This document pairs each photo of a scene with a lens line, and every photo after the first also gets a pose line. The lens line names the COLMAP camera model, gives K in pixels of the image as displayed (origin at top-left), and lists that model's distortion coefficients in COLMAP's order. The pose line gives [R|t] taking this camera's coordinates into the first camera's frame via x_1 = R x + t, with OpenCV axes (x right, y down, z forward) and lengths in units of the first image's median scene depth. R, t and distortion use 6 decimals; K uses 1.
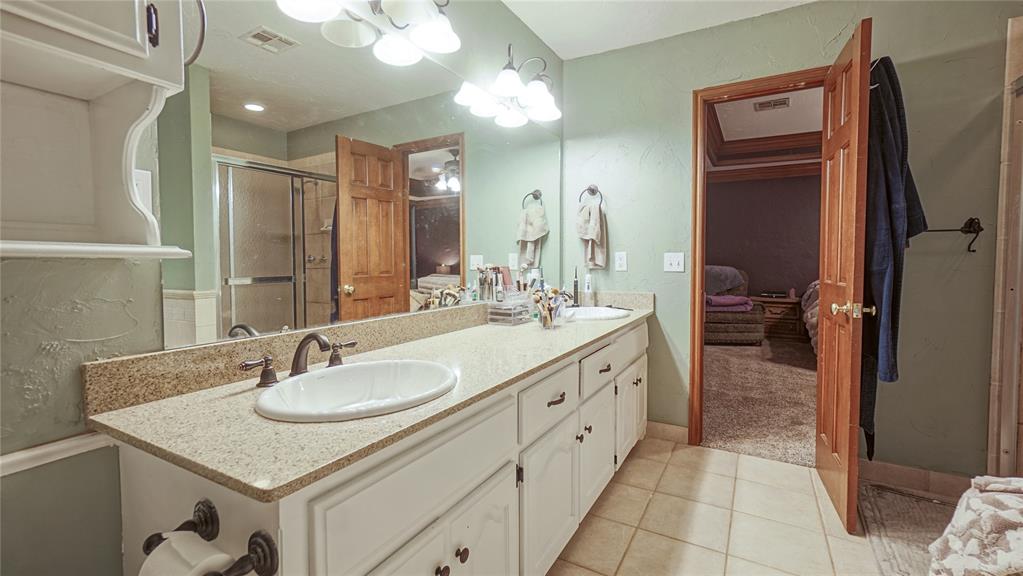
lens RADIAL K [[444.9, 0, 507.3], [0, 444.9, 277.4], [0, 0, 1]] dist [-0.017488, 0.012945]
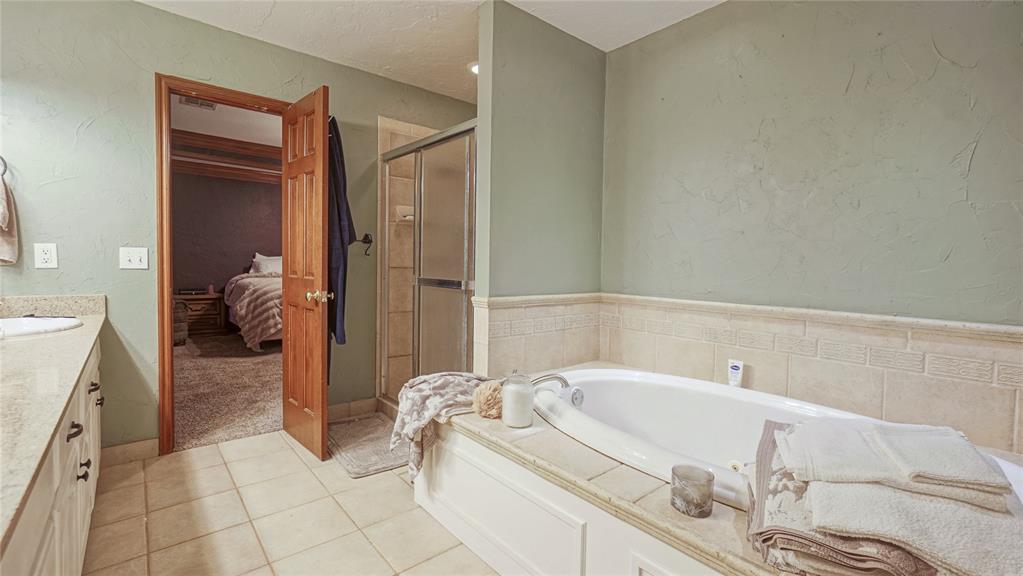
lens RADIAL K [[444.9, 0, 507.3], [0, 444.9, 277.4], [0, 0, 1]] dist [-0.017488, 0.012945]
pose [[0.336538, -0.022566, 0.941400, -0.217968], [0.015981, 0.999706, 0.018250, -0.000162], [-0.941534, 0.008903, 0.336799, 0.003330]]
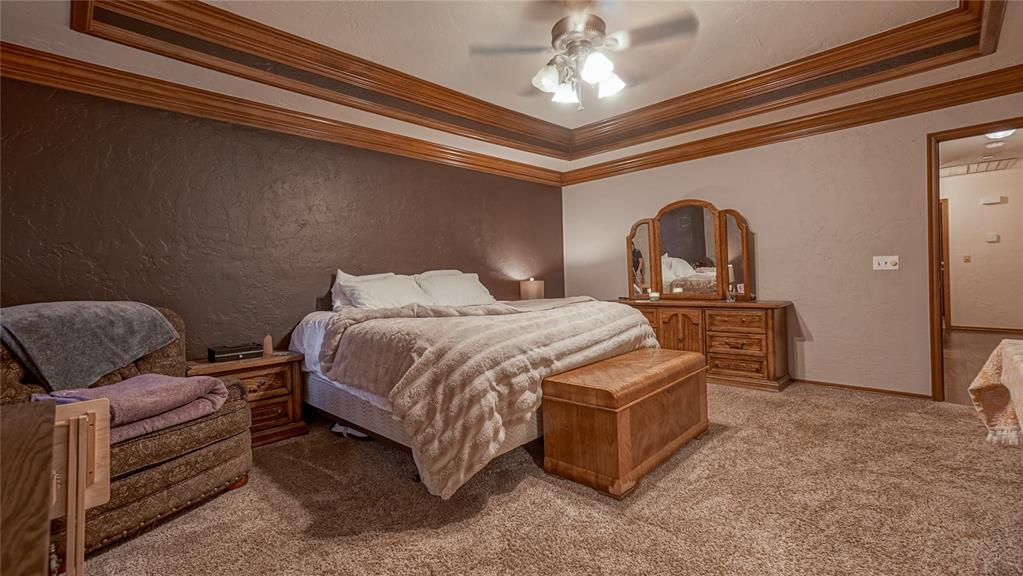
lens RADIAL K [[444.9, 0, 507.3], [0, 444.9, 277.4], [0, 0, 1]] dist [-0.017488, 0.012945]
pose [[0.253422, -0.004743, 0.967344, 0.477303], [0.063546, 0.997910, -0.011754, -0.045735], [-0.965266, 0.064449, 0.253194, 1.357760]]
